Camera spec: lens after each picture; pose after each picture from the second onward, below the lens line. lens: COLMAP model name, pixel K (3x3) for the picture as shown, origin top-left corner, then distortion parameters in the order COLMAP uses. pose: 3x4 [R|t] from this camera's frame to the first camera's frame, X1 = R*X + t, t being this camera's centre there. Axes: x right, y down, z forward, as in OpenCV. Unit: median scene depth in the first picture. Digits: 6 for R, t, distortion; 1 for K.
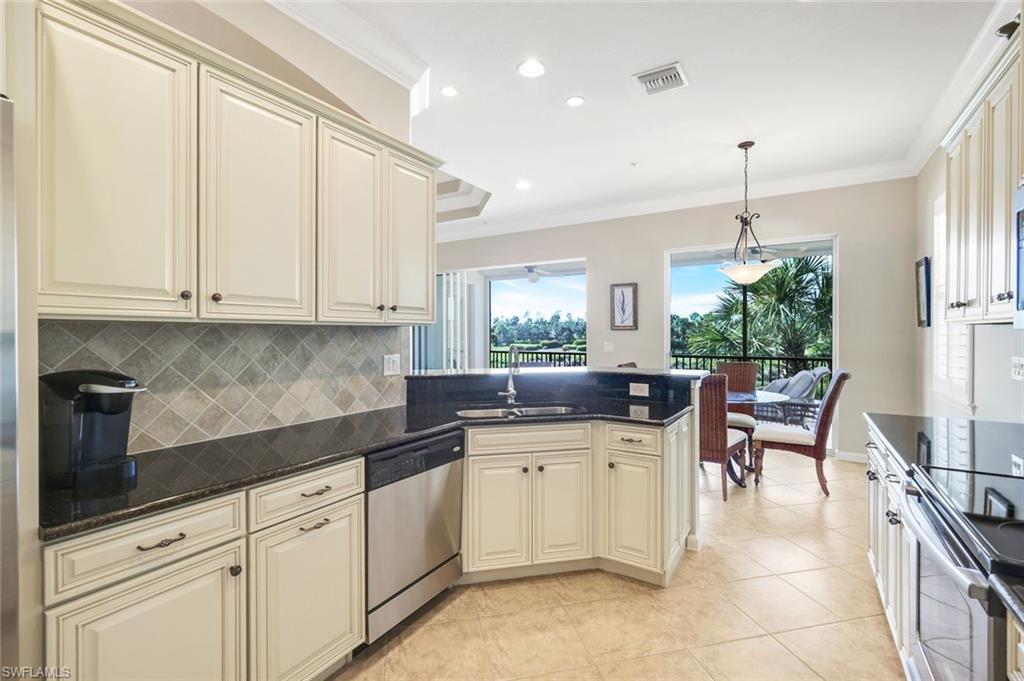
lens RADIAL K [[455.6, 0, 518.6], [0, 455.6, 336.3], [0, 0, 1]] dist [0.013134, 0.000154]
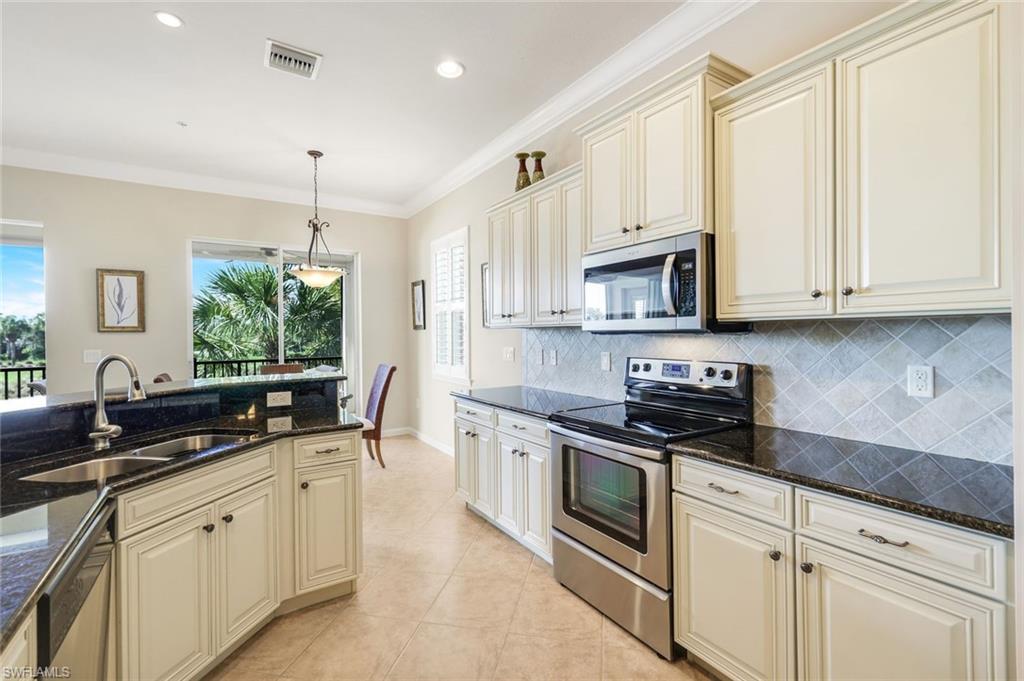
lens RADIAL K [[455.7, 0, 513.4], [0, 455.7, 334.0], [0, 0, 1]] dist [0.002677, 0.000225]
pose [[0.429509, -0.004777, 0.903050, -0.408113], [0.014912, 0.999887, -0.001804, -0.000677], [-0.902940, 0.014241, 0.429531, 0.253840]]
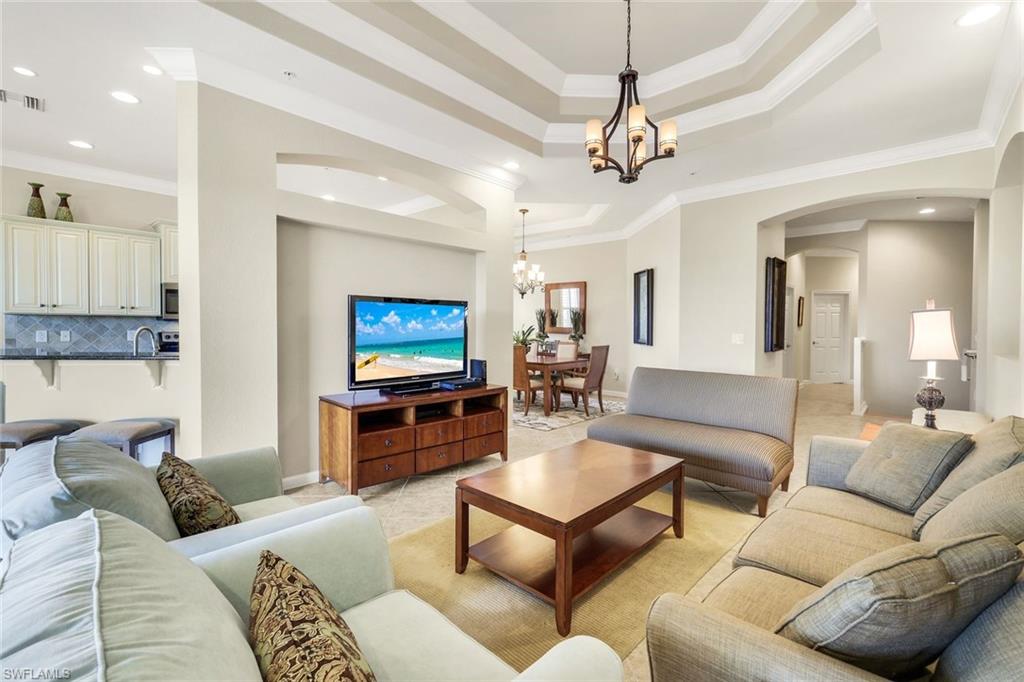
lens RADIAL K [[447.8, 0, 513.7], [0, 447.8, 334.4], [0, 0, 1]] dist [0.002723, 0.000348]
pose [[-0.983086, -0.008225, 0.182960, -1.398670], [-0.003130, 0.999600, 0.028123, 0.001315], [-0.183118, 0.027074, -0.982718, 2.321269]]
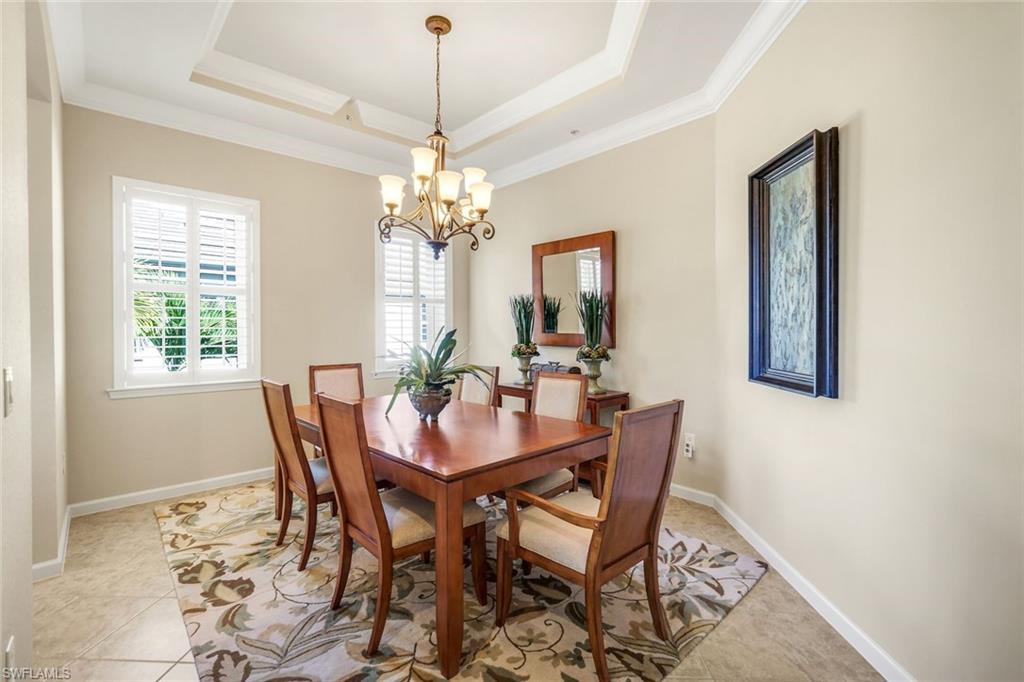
lens RADIAL K [[447.8, 0, 513.7], [0, 447.8, 334.4], [0, 0, 1]] dist [0.002723, 0.000348]
pose [[-0.960931, 0.001101, 0.276786, -1.403603], [0.006746, 0.999788, 0.019441, 0.013261], [-0.276706, 0.020549, -0.960735, 0.391398]]
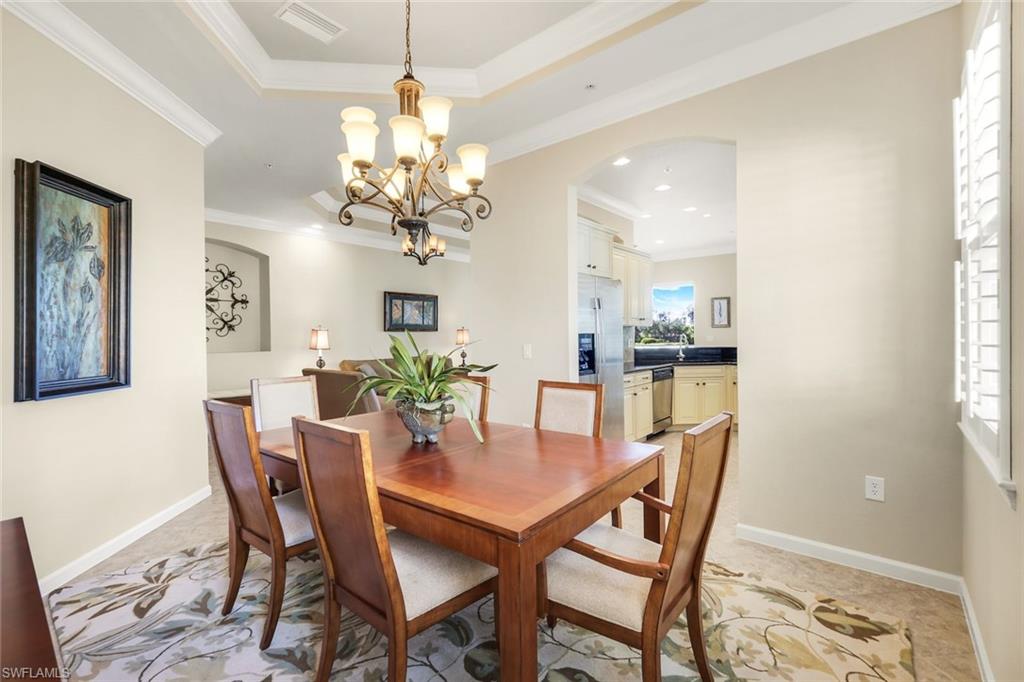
lens RADIAL K [[447.8, 0, 513.7], [0, 447.8, 334.4], [0, 0, 1]] dist [0.002723, 0.000348]
pose [[0.988961, -0.009868, -0.147848, -0.584954], [0.009220, 0.999945, -0.005069, 0.027209], [0.147890, 0.003649, 0.988997, -1.479097]]
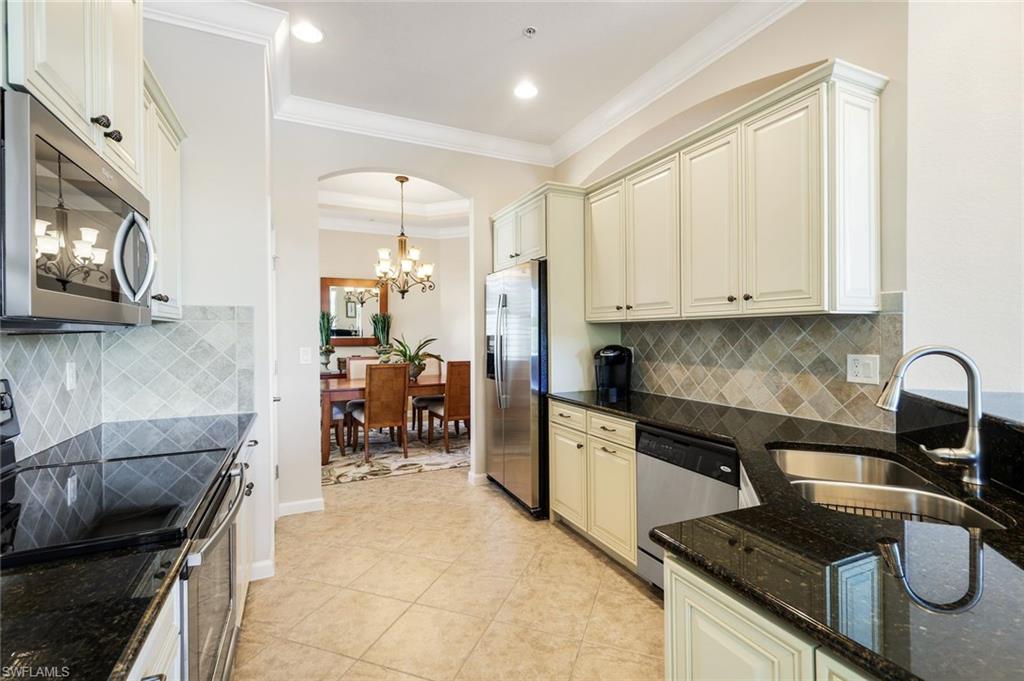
lens RADIAL K [[455.7, 0, 513.4], [0, 455.7, 334.0], [0, 0, 1]] dist [0.002677, 0.000225]
pose [[-0.543635, 0.001346, -0.839321, 0.662780], [-0.002698, 0.999991, 0.003351, 0.008855], [0.839318, 0.004086, -0.543626, 1.013018]]
